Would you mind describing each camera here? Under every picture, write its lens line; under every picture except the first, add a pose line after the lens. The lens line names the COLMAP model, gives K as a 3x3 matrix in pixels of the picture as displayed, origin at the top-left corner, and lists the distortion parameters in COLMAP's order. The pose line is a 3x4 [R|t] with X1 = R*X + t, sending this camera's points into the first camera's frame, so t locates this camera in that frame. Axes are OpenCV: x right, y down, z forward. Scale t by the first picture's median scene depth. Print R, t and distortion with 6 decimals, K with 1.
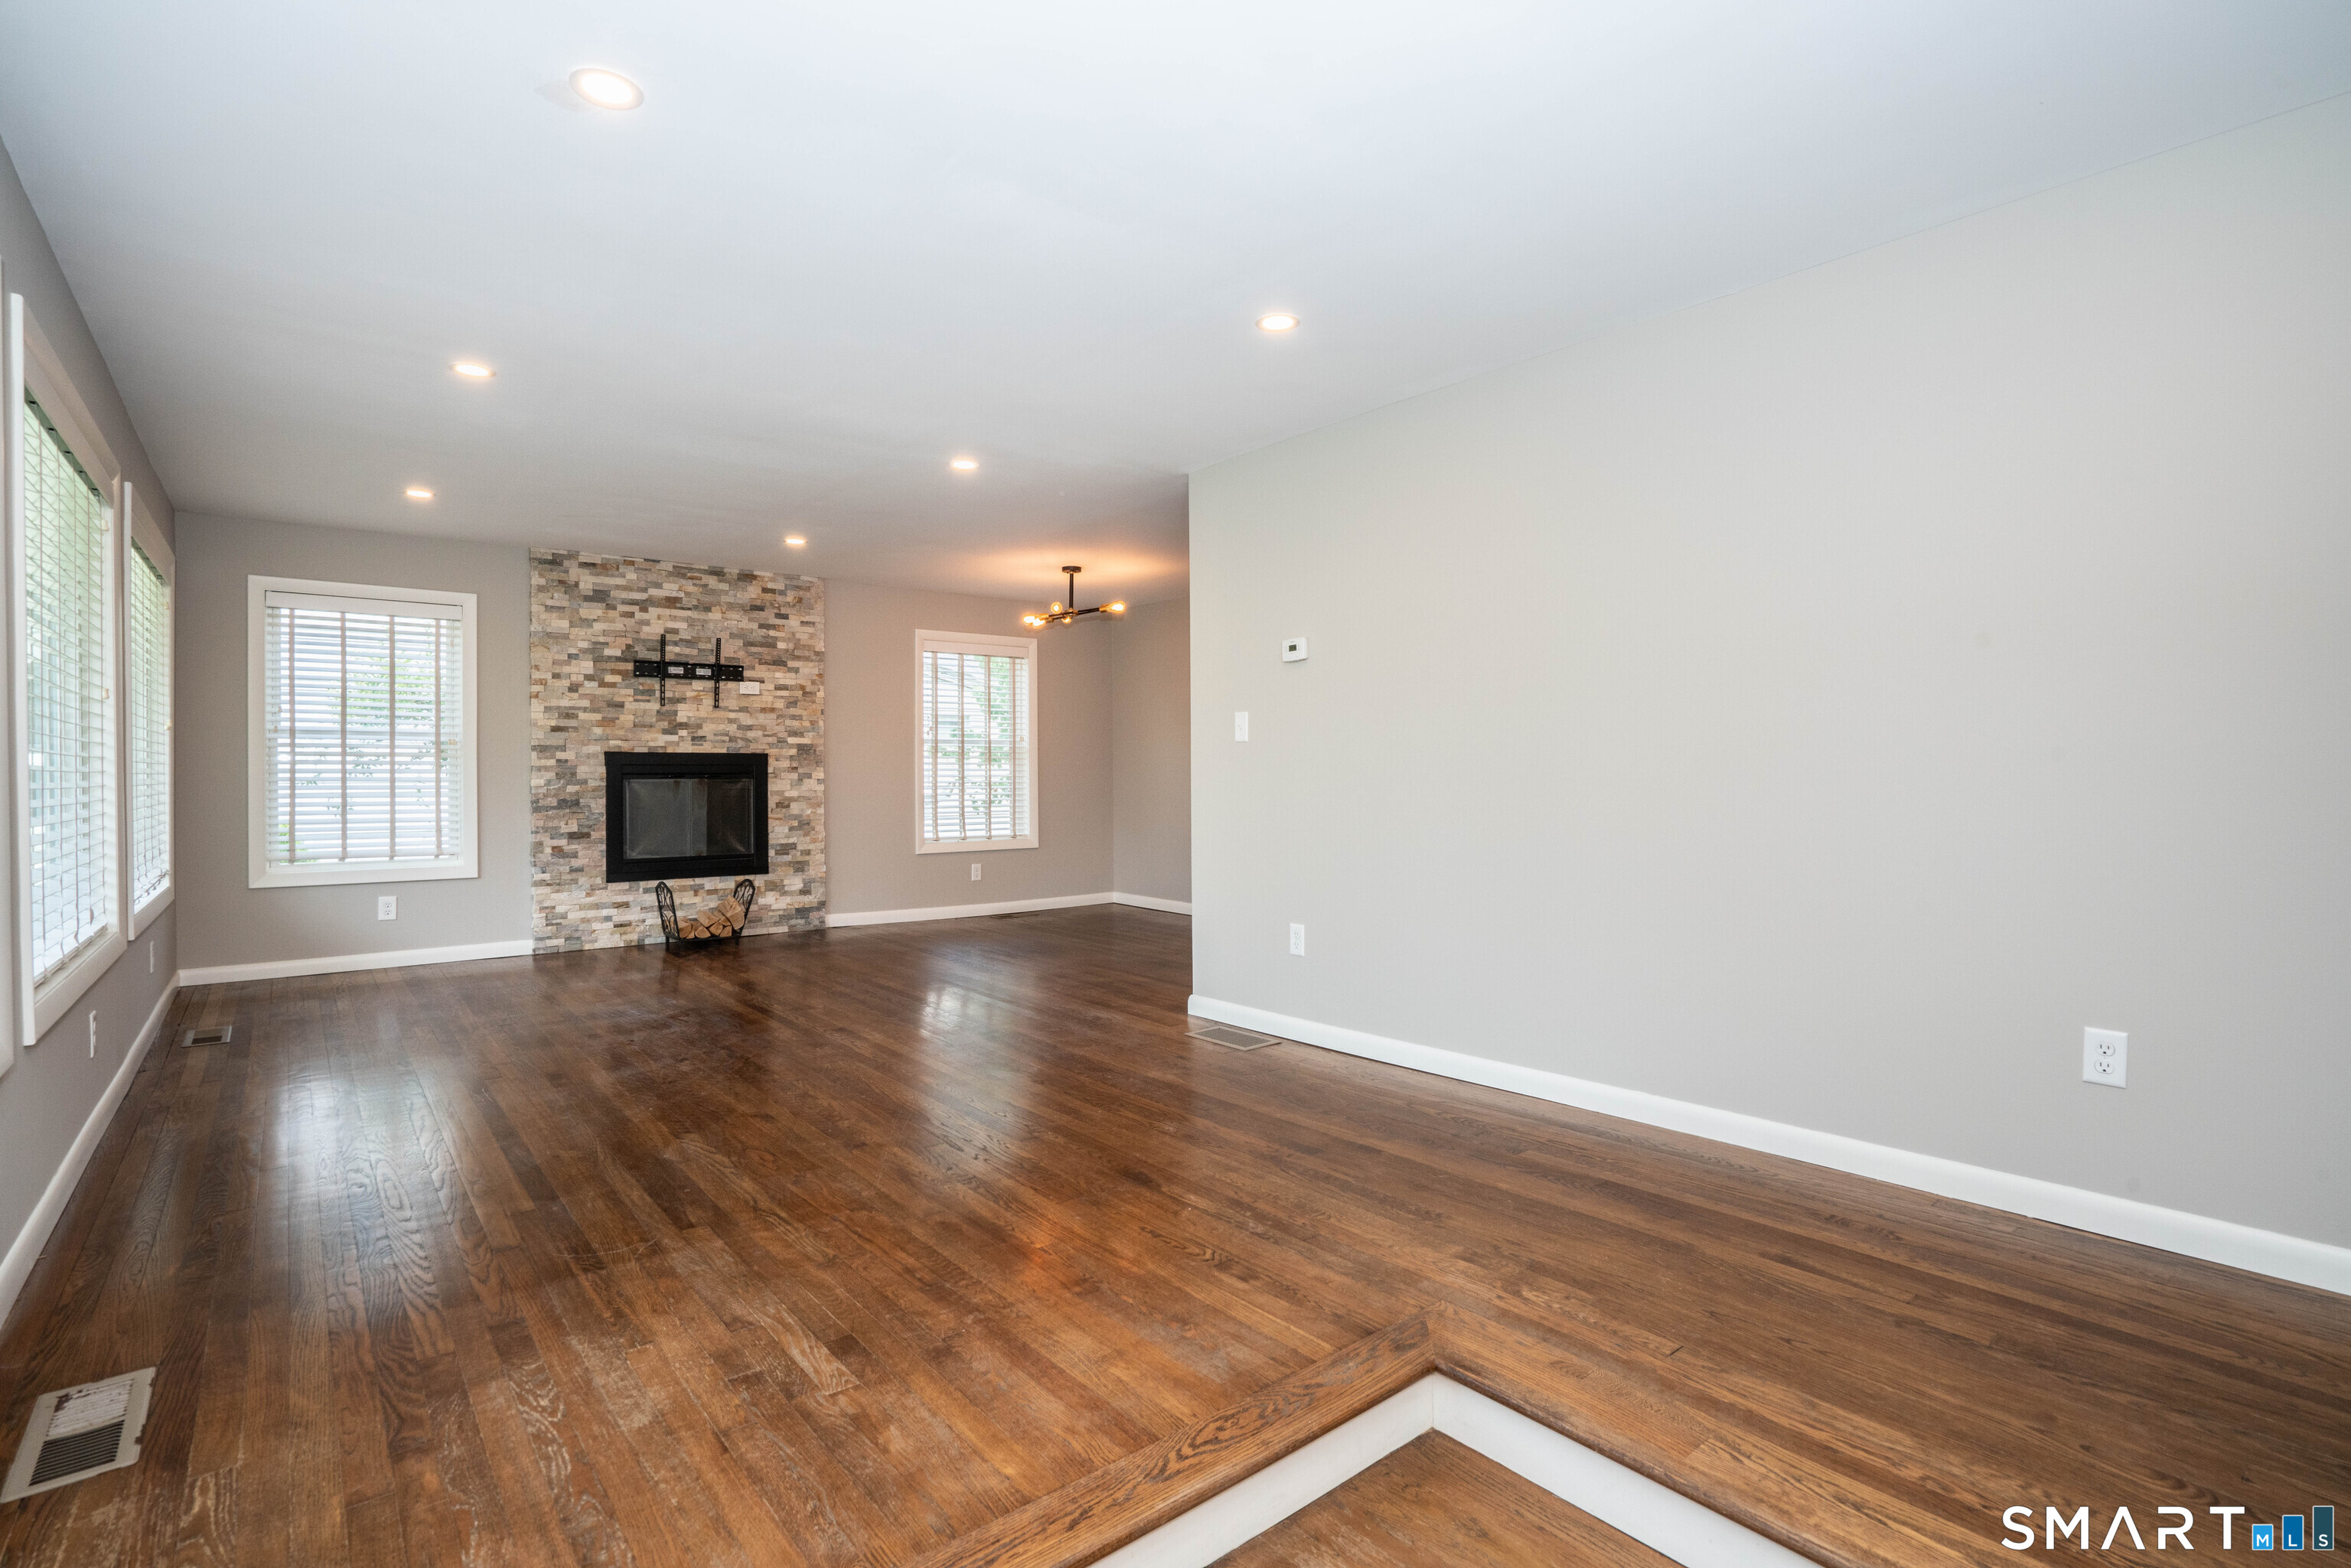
lens RADIAL K [[1103.7, 0, 1175.5], [0, 1103.7, 784.0], [0, 0, 1]] dist [-0.054103, 0.019734]
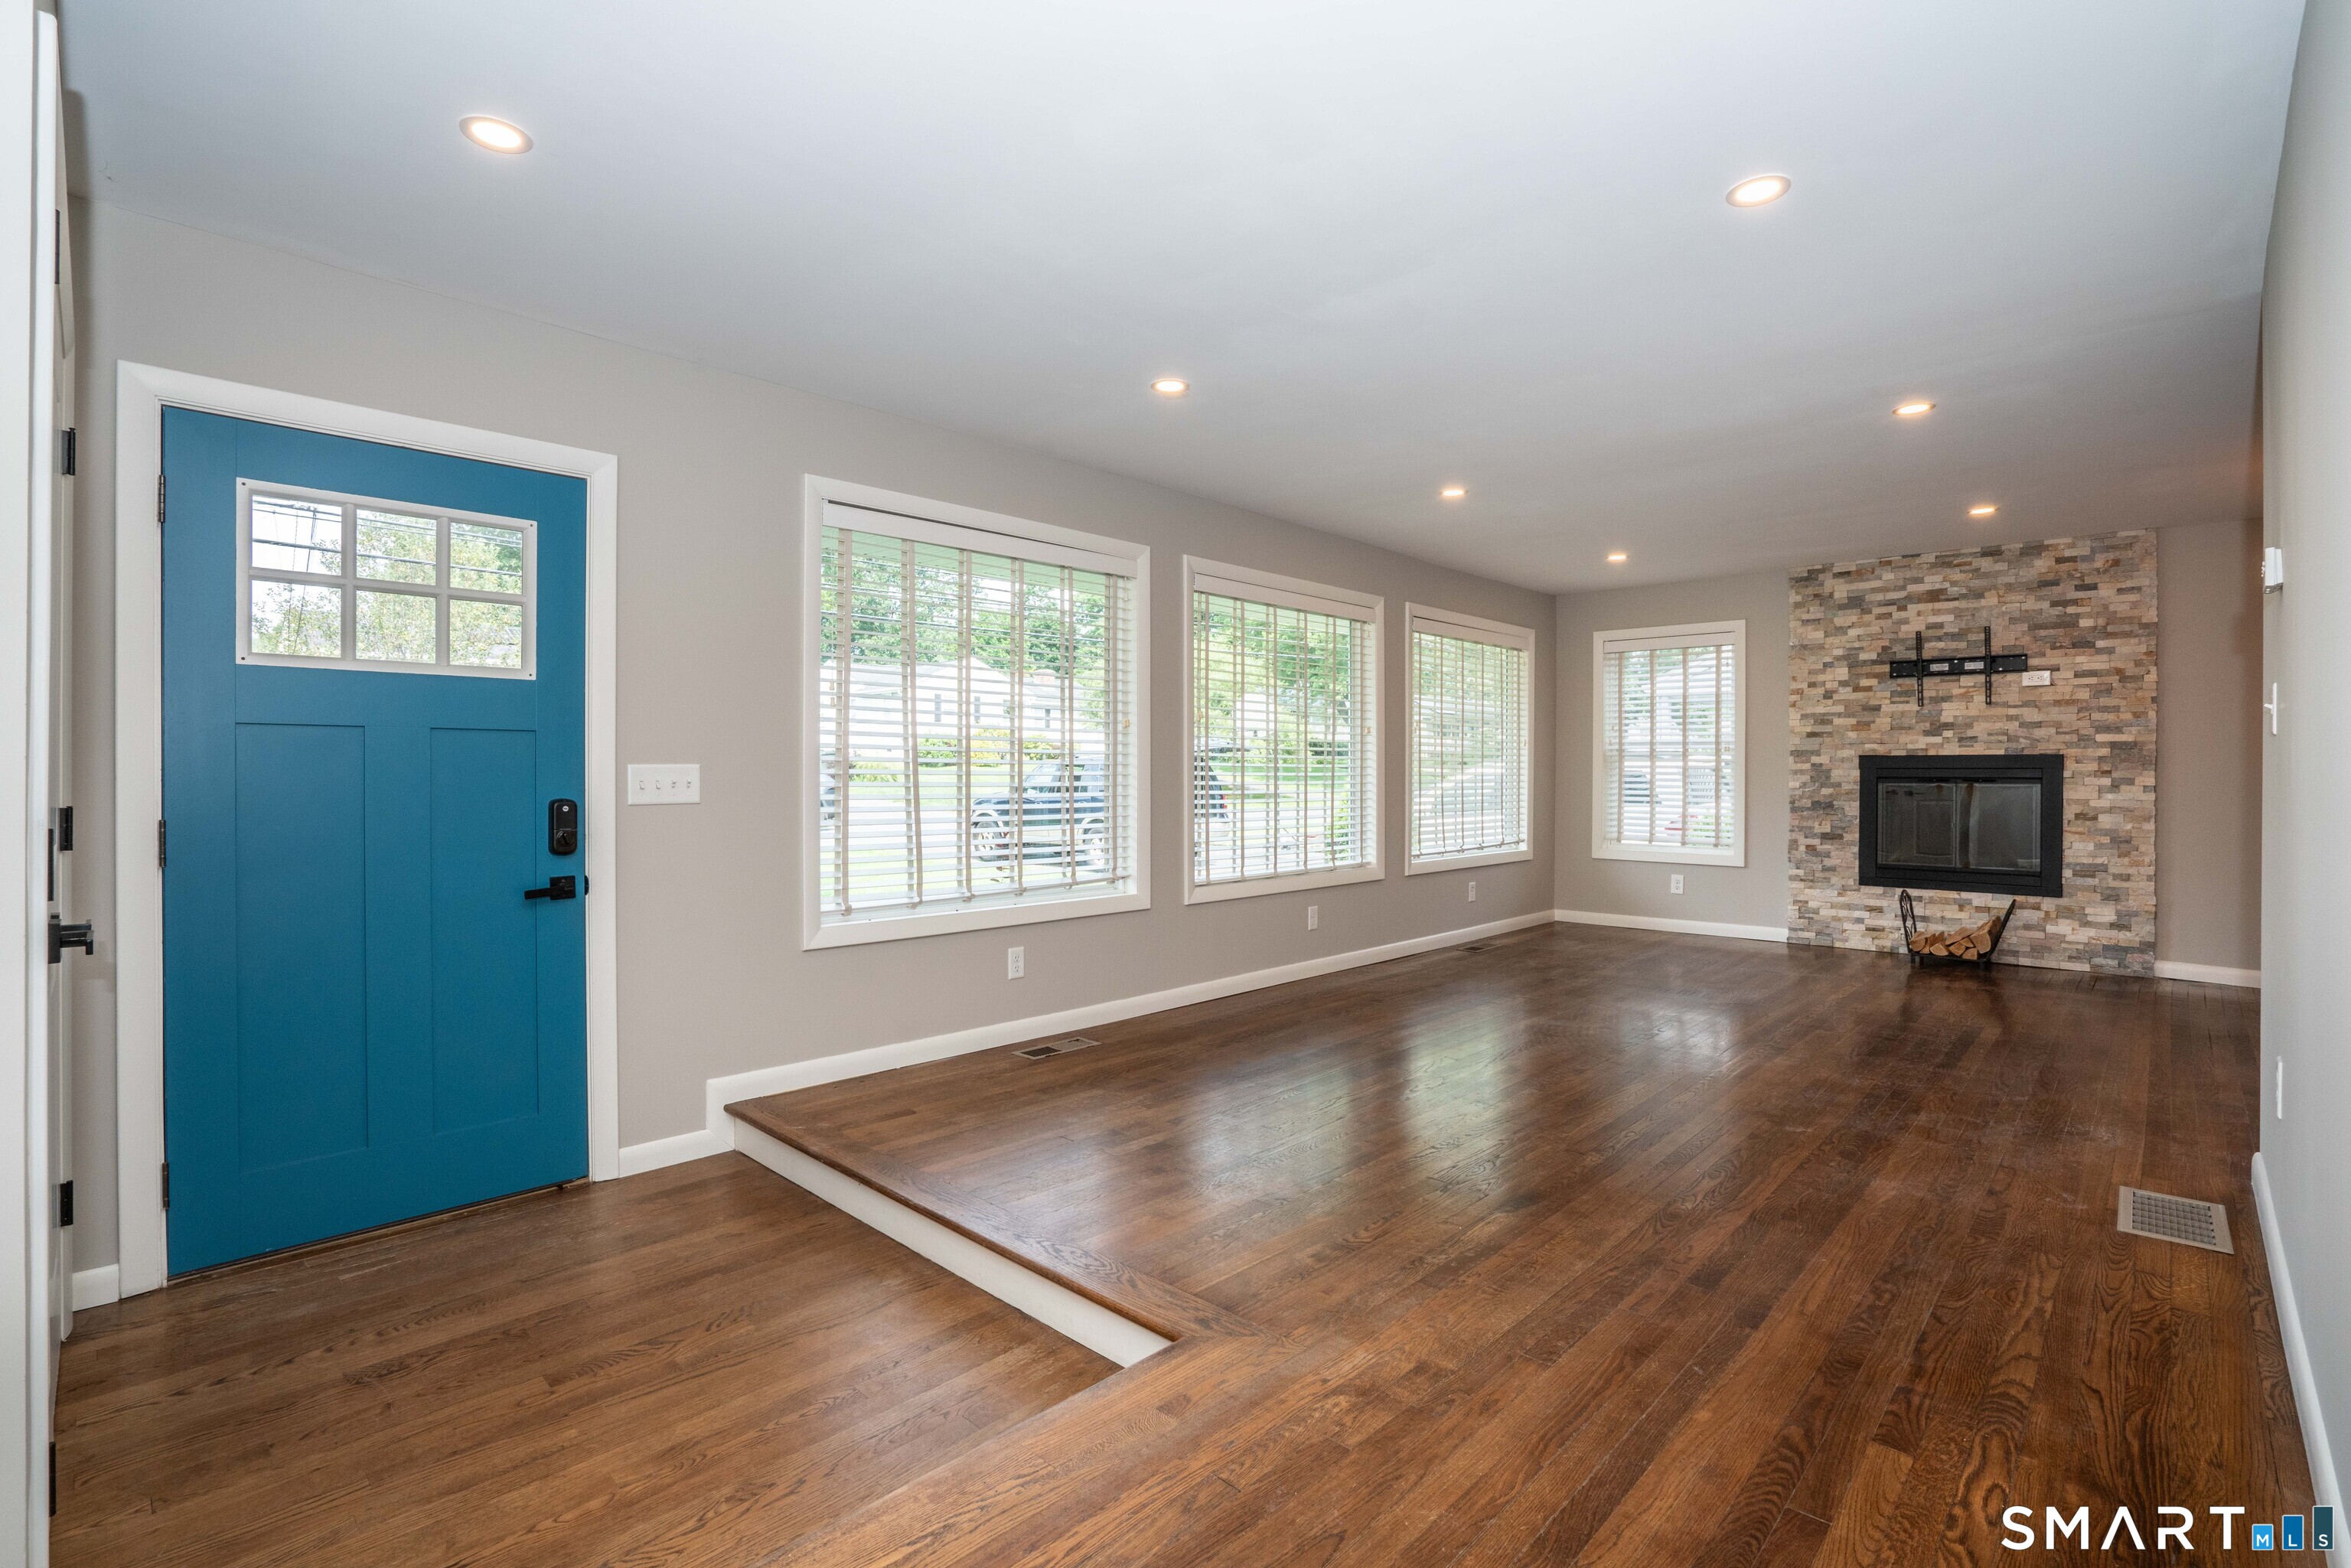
lens RADIAL K [[1074.9, 0, 1171.7], [0, 1074.9, 777.5], [0, 0, 1]] dist [-0.060701, 0.022120]
pose [[0.117901, 0.007970, -0.992993, 0.361481], [-0.011316, 0.999914, 0.006682, -0.008207], [0.992961, 0.010449, 0.117981, 0.244112]]
